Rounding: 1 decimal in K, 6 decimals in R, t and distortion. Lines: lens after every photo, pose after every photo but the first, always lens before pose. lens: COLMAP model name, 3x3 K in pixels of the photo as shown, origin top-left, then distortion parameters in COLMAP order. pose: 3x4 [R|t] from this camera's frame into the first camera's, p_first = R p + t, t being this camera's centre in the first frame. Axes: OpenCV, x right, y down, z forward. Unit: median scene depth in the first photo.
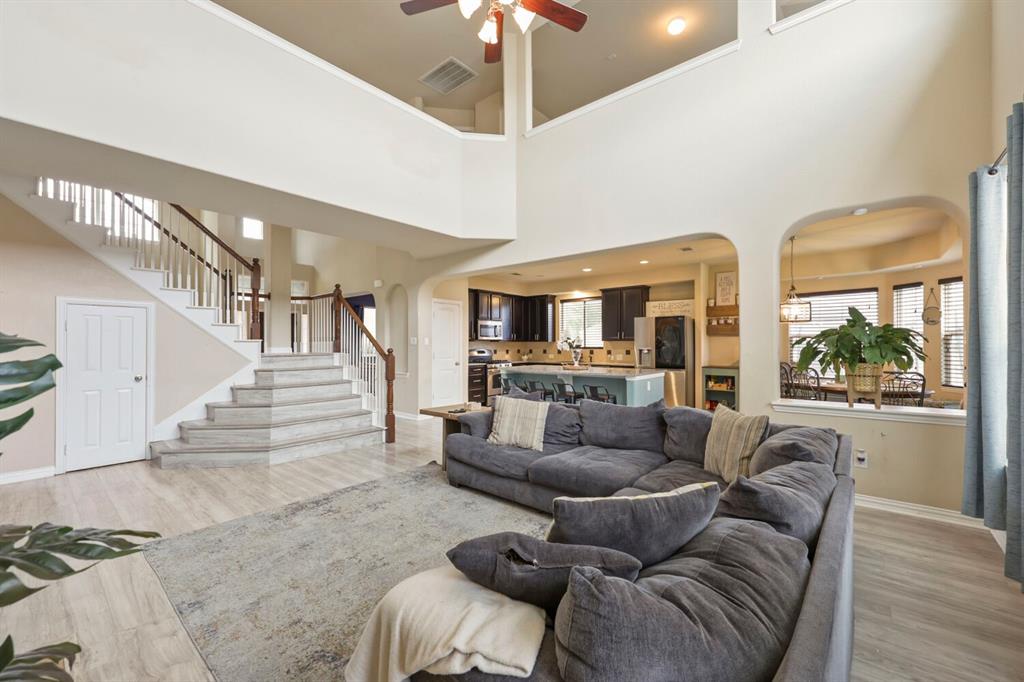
lens RADIAL K [[417.1, 0, 519.8], [0, 417.1, 337.9], [0, 0, 1]] dist [0.002577, 0.001701]
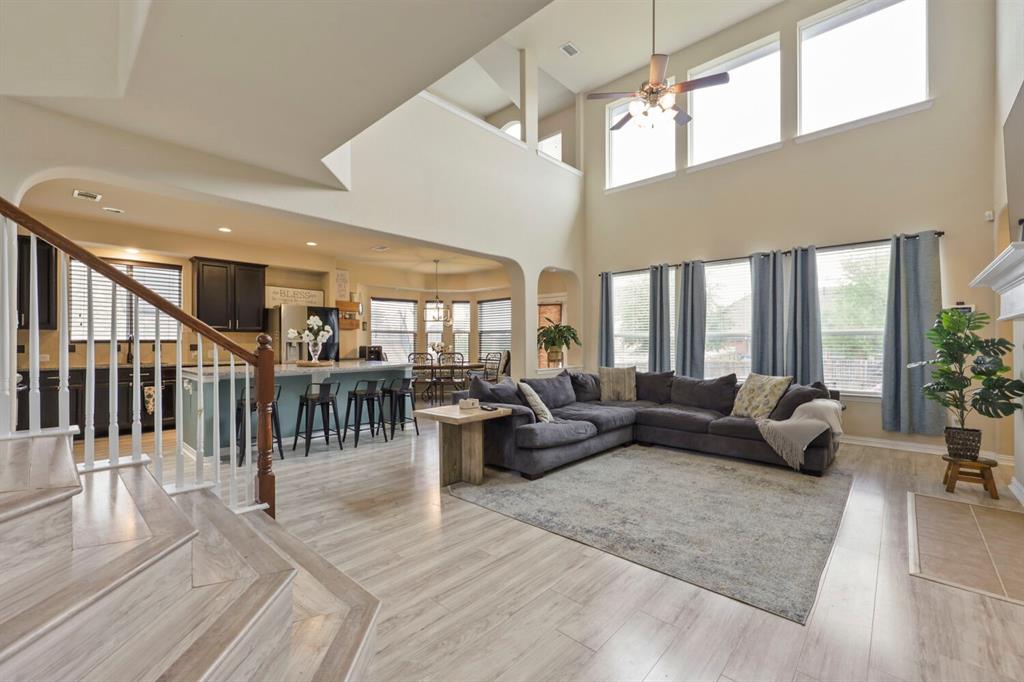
lens RADIAL K [[417.1, 0, 511.4], [0, 417.1, 344.2], [0, 0, 1]] dist [0.002577, 0.001701]
pose [[0.051686, -0.006997, 0.998639, -0.557794], [-0.015672, 0.999847, 0.007816, 0.018452], [-0.998540, -0.016054, 0.051568, 0.502438]]
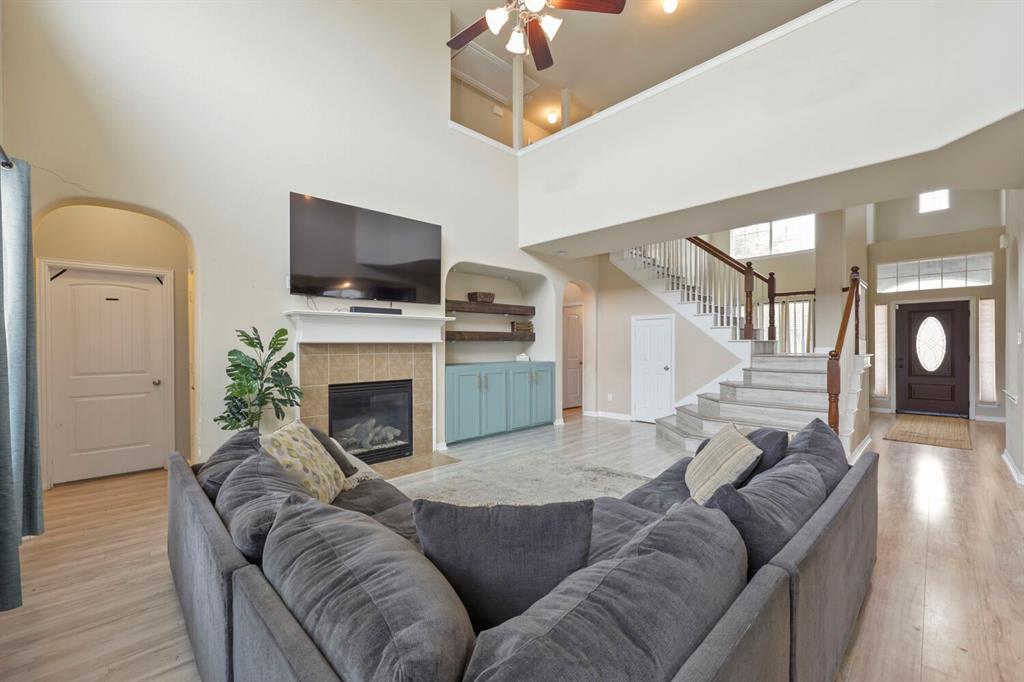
lens RADIAL K [[417.1, 0, 512.9], [0, 417.1, 342.3], [0, 0, 1]] dist [0.002577, 0.001701]
pose [[-0.095993, -0.001424, -0.995381, 0.346723], [0.021105, 0.999771, -0.003466, 0.000770], [0.995158, -0.021341, -0.095941, 0.372275]]
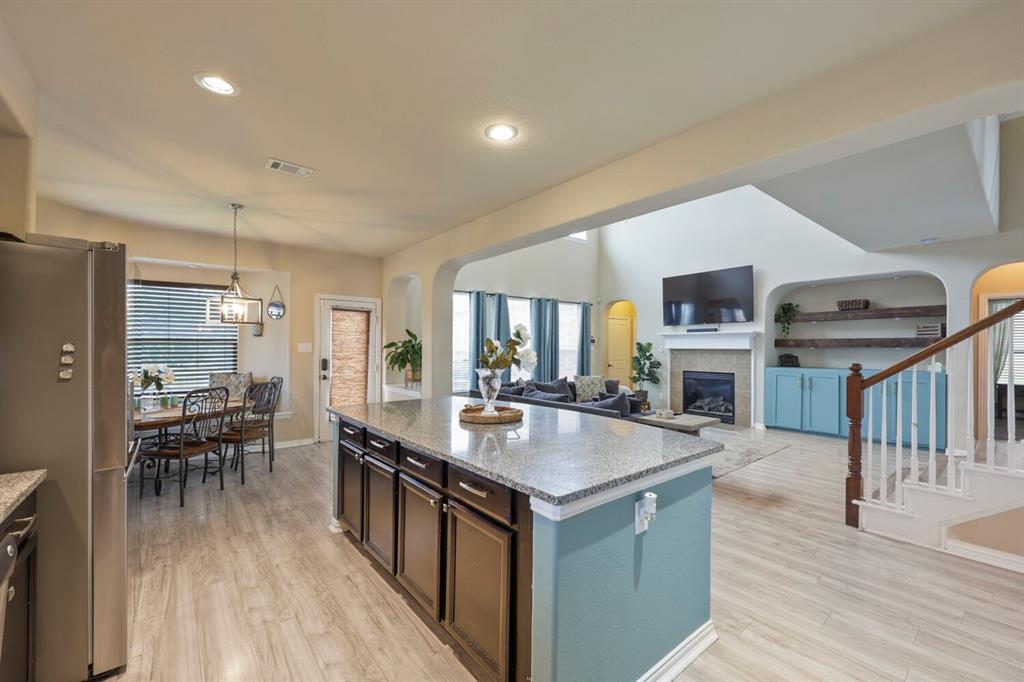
lens RADIAL K [[417.1, 0, 515.8], [0, 417.1, 344.6], [0, 0, 1]] dist [0.002577, 0.001701]
pose [[-0.981244, 0.000037, 0.192771, 0.026931], [-0.004308, 0.999746, -0.022118, 0.009228], [-0.192722, -0.022534, -0.980995, 1.202827]]
